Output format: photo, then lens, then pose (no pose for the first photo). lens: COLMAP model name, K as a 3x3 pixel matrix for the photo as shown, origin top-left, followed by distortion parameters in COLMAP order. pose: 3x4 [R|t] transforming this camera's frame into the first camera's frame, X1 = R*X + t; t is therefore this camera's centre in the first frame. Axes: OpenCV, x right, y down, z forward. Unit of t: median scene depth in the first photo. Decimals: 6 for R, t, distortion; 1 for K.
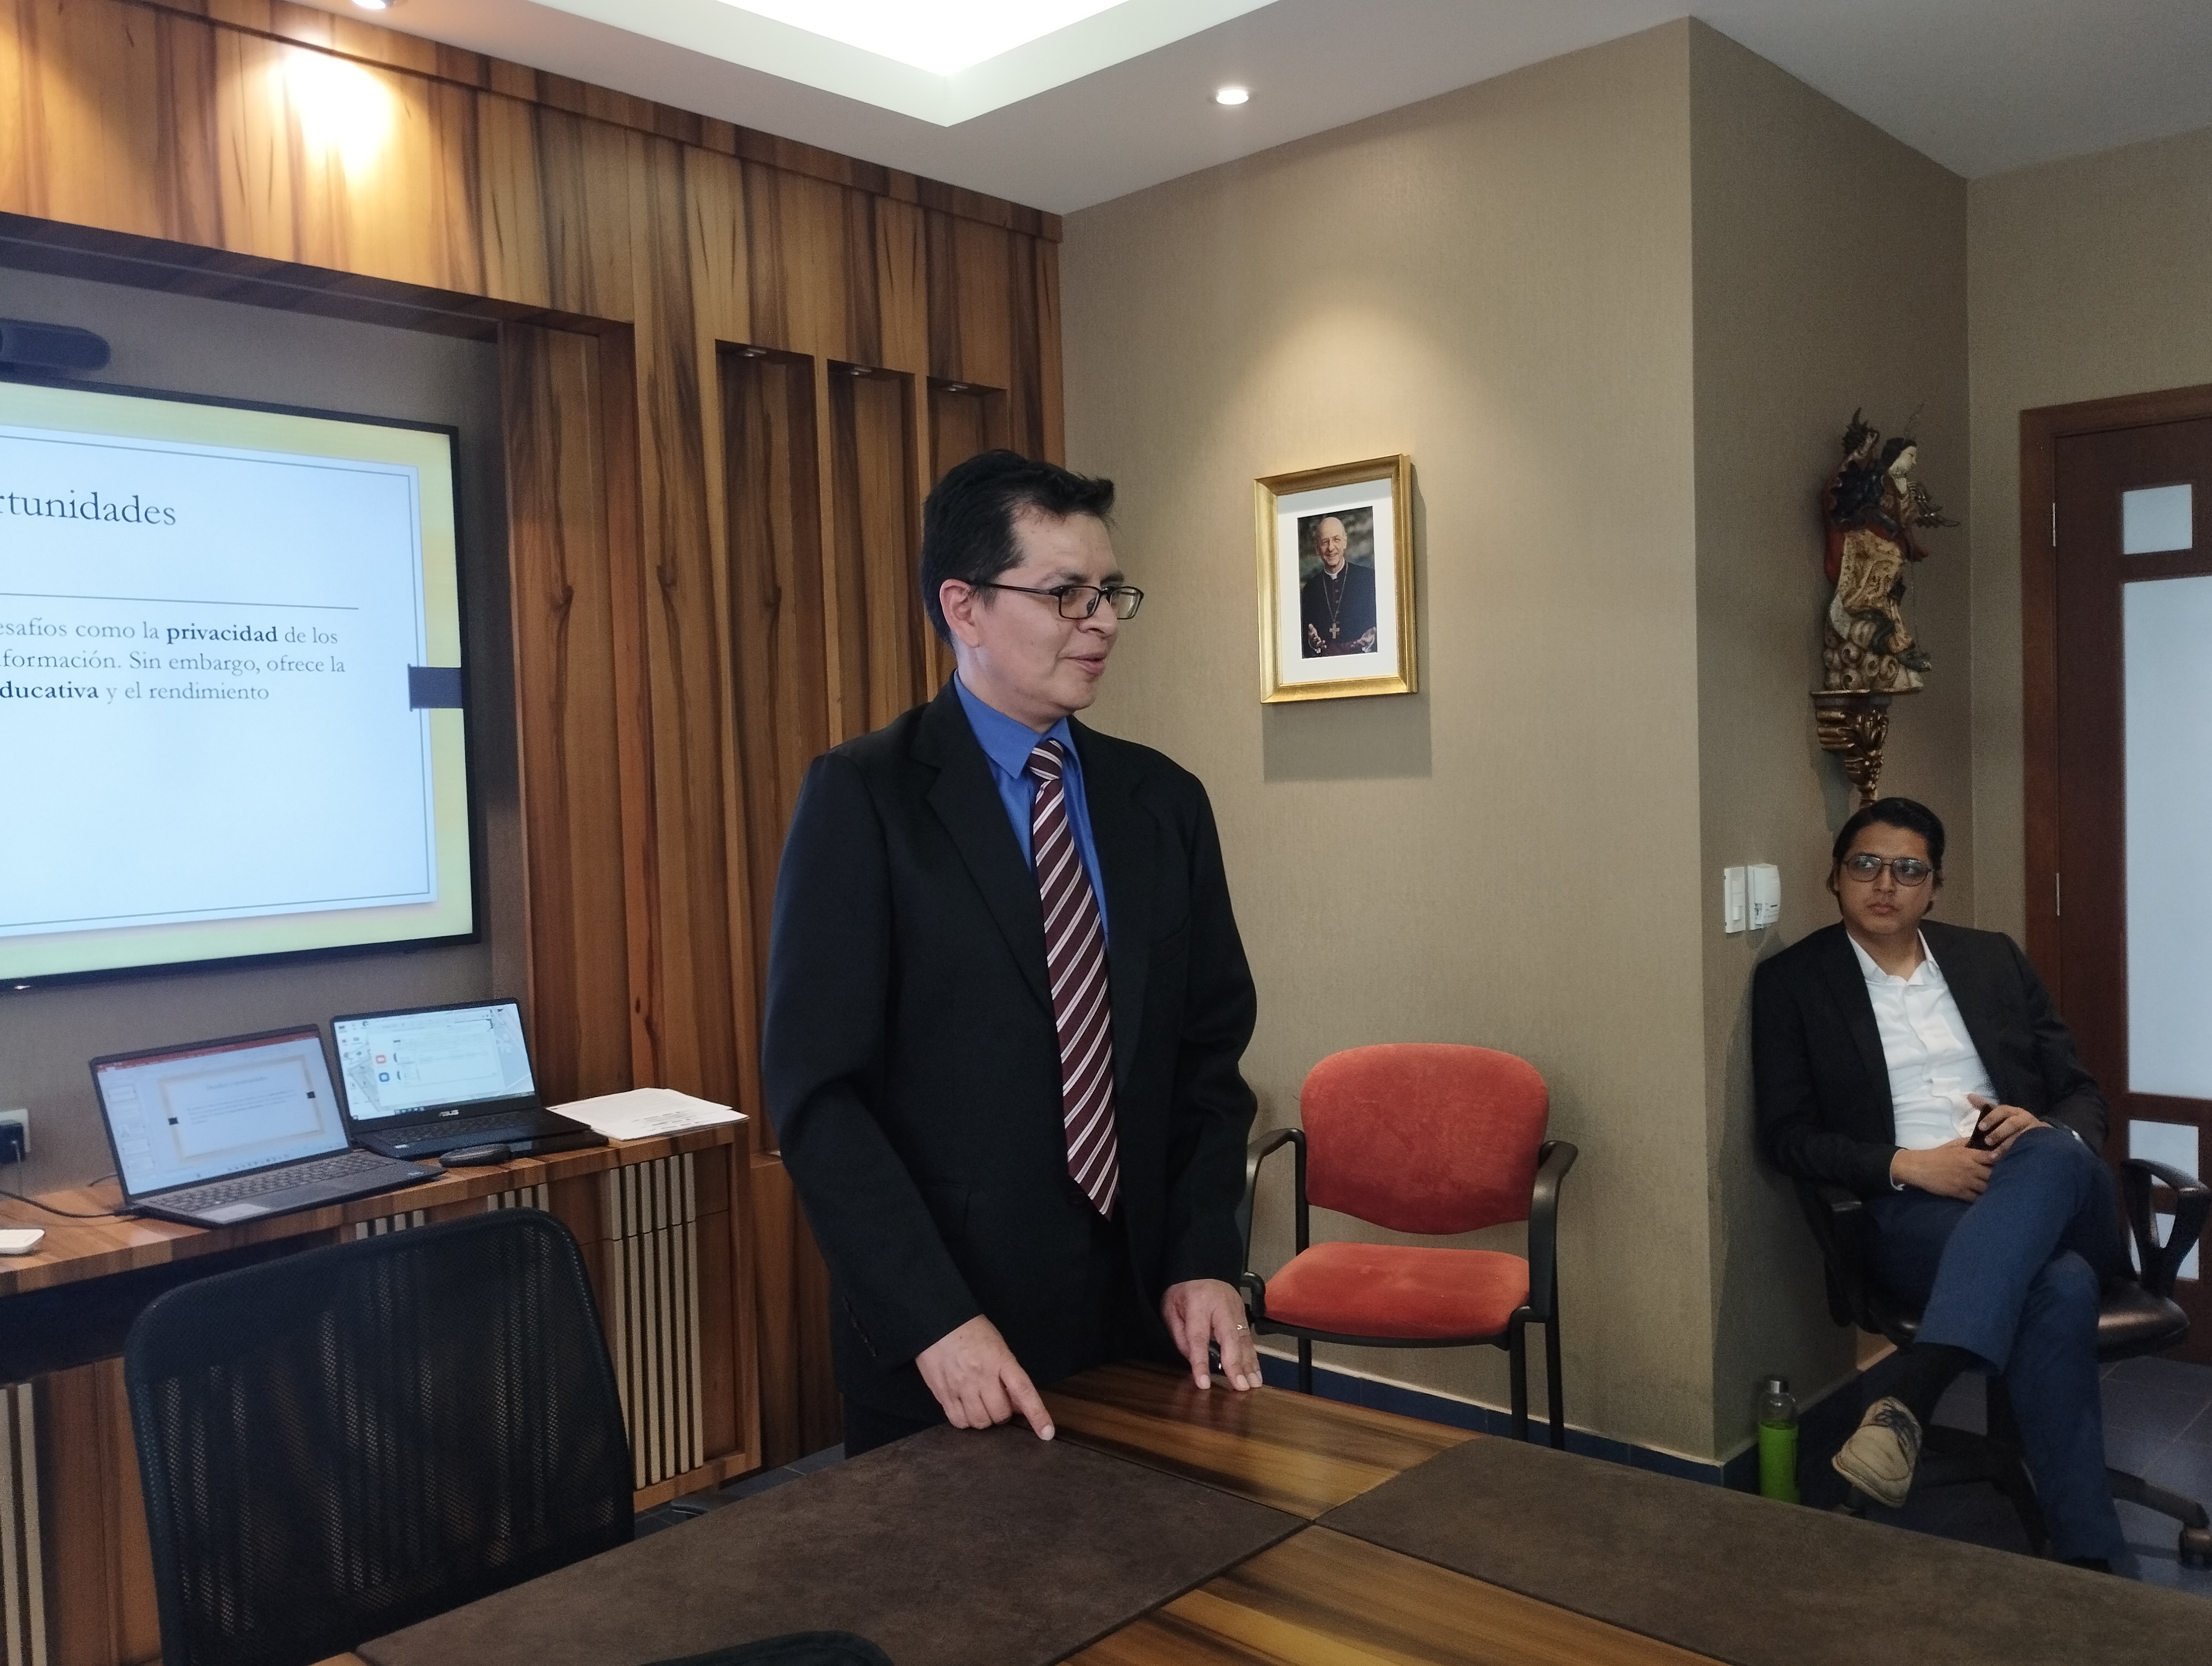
lens RADIAL K [[1815.2, 0, 1119.6], [0, 1815.2, 848.6], [0, 0, 1]] dist [0.062608, -0.076353]
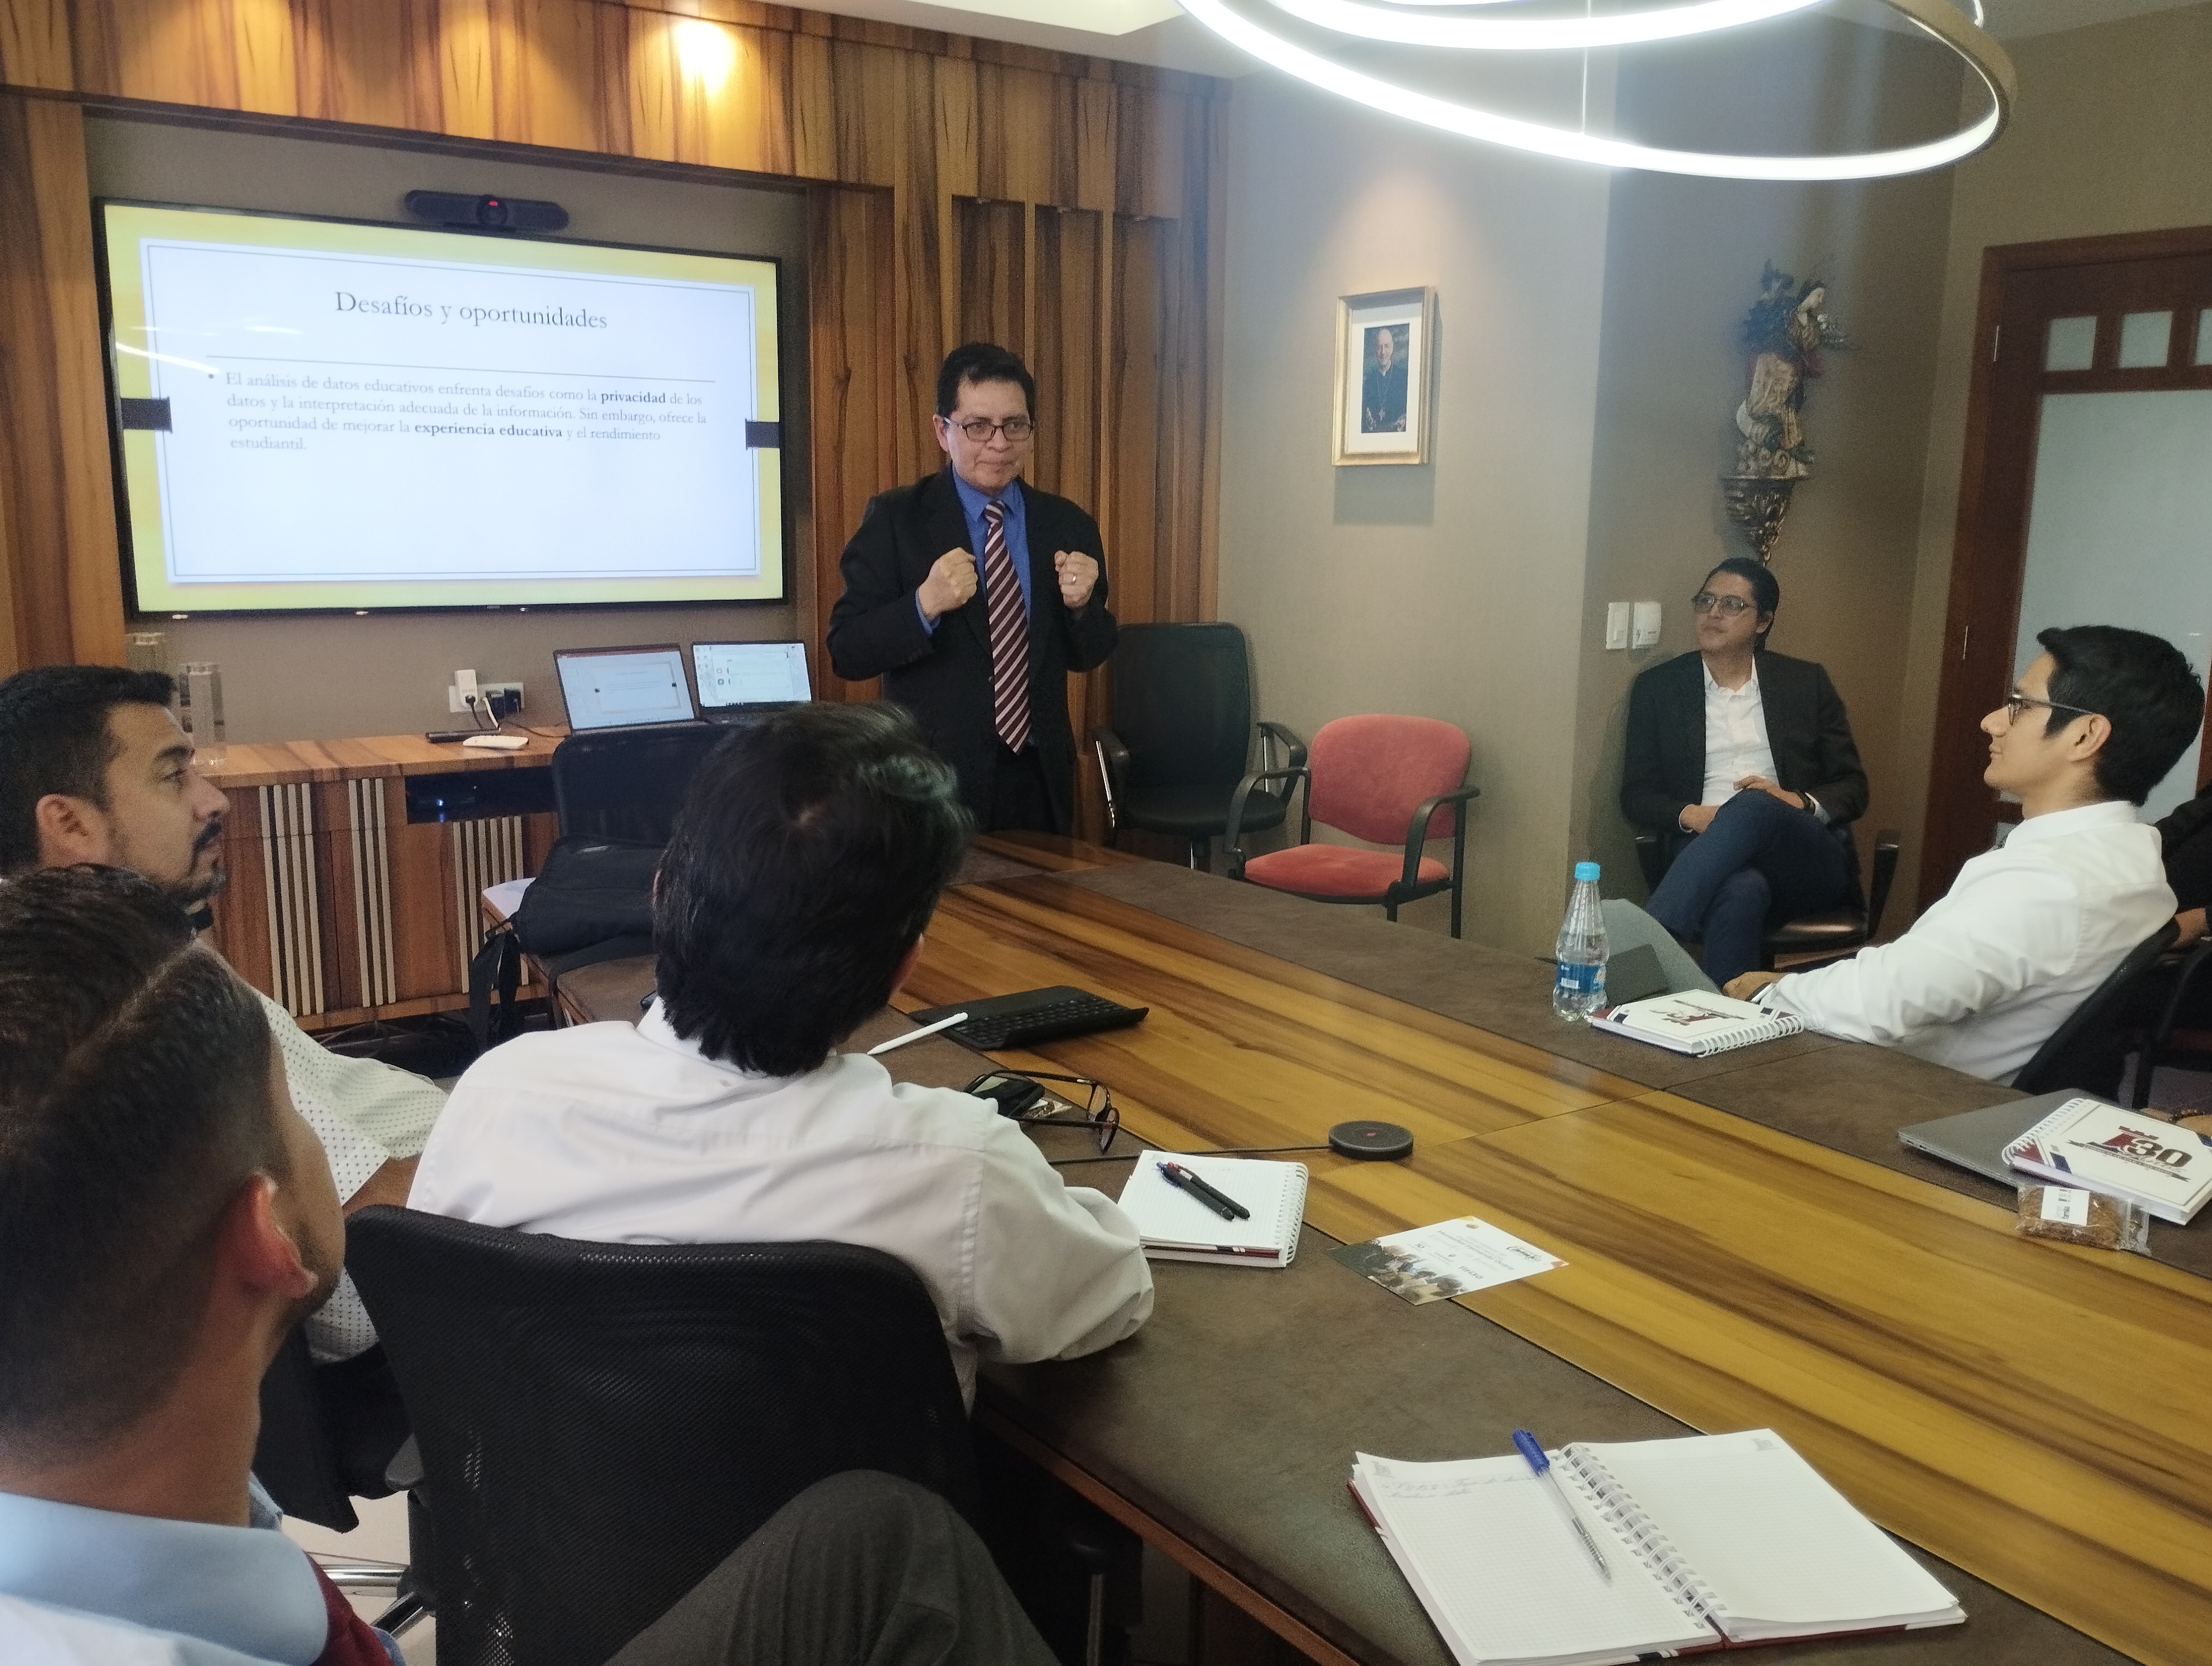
lens RADIAL K [[1815.2, 0, 1137.3], [0, 1815.2, 834.4], [0, 0, 1]] dist [0.062608, -0.076353]
pose [[0.973074, 0.086643, -0.213588, 0.283055], [-0.055158, 0.987268, 0.149199, -0.002464], [0.223795, -0.133400, 0.965464, -0.445336]]
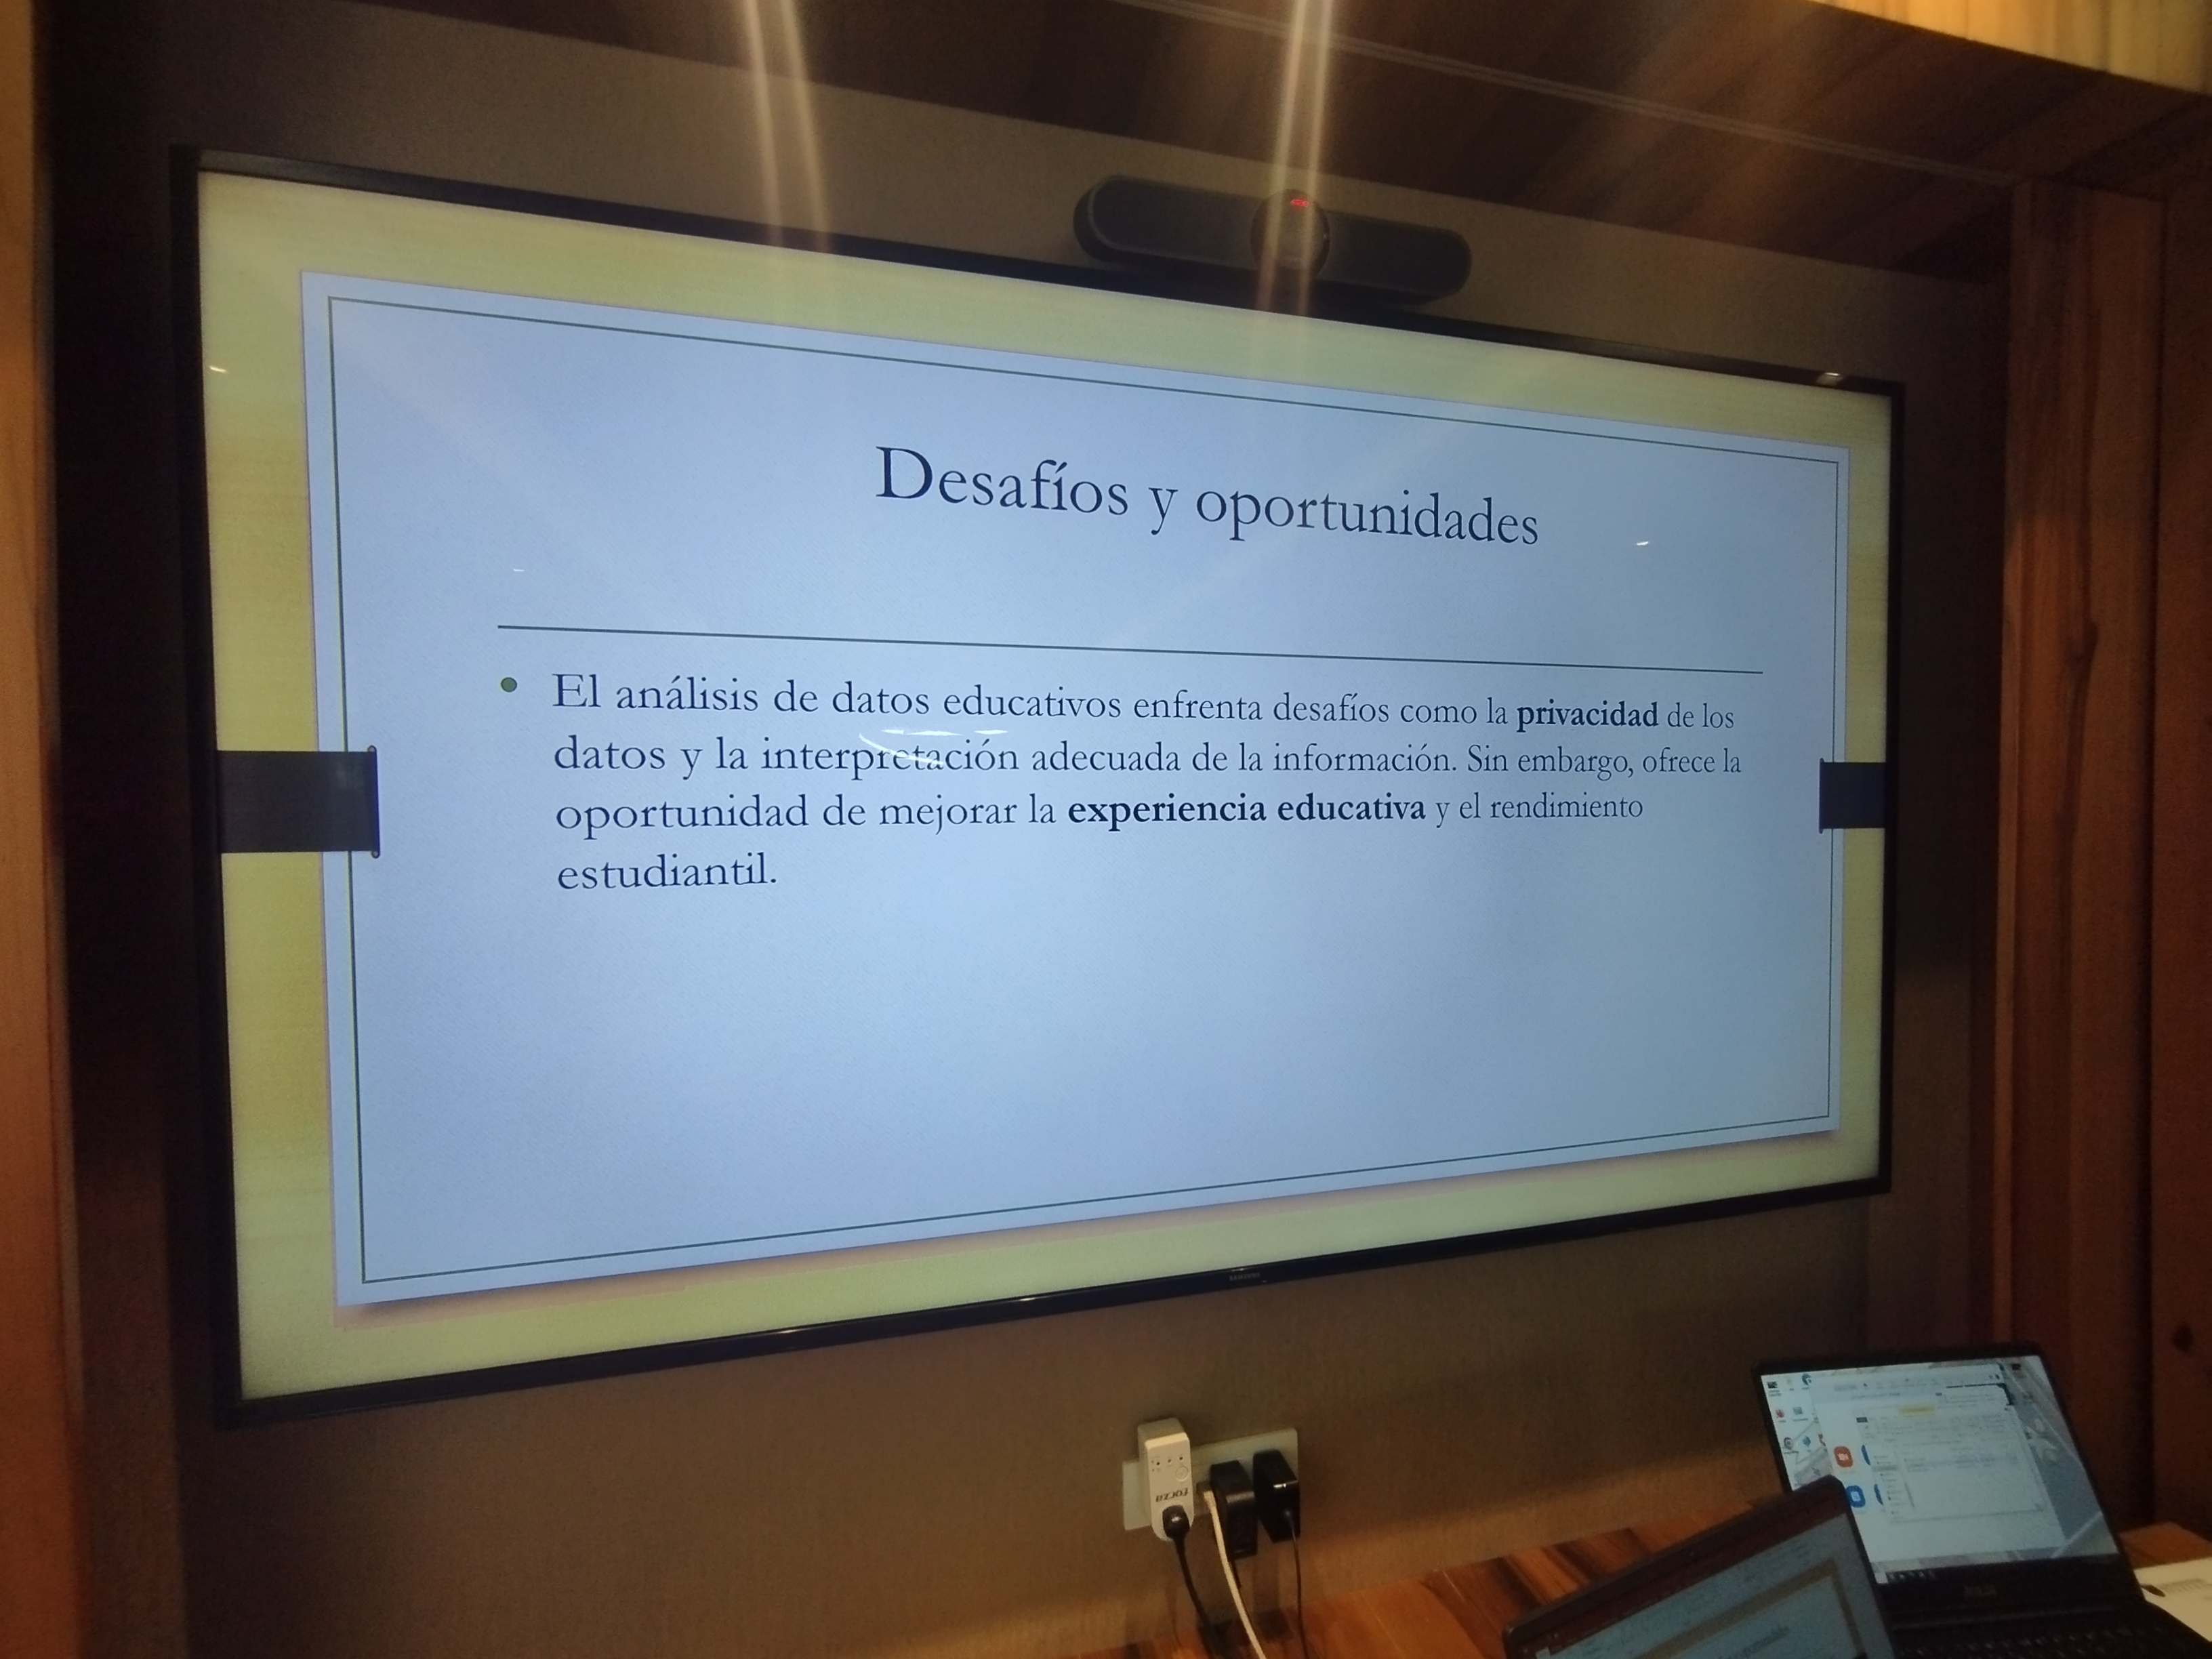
lens RADIAL K [[941.1, 0, 1156.0], [0, 941.1, 850.3], [0, 0, 1]] dist [-0.002172, 0.001570]
pose [[0.847546, 0.036665, -0.529454, -0.398138], [-0.040260, 0.999178, 0.004745, -0.059350], [0.529193, 0.017295, 0.848325, 0.581783]]
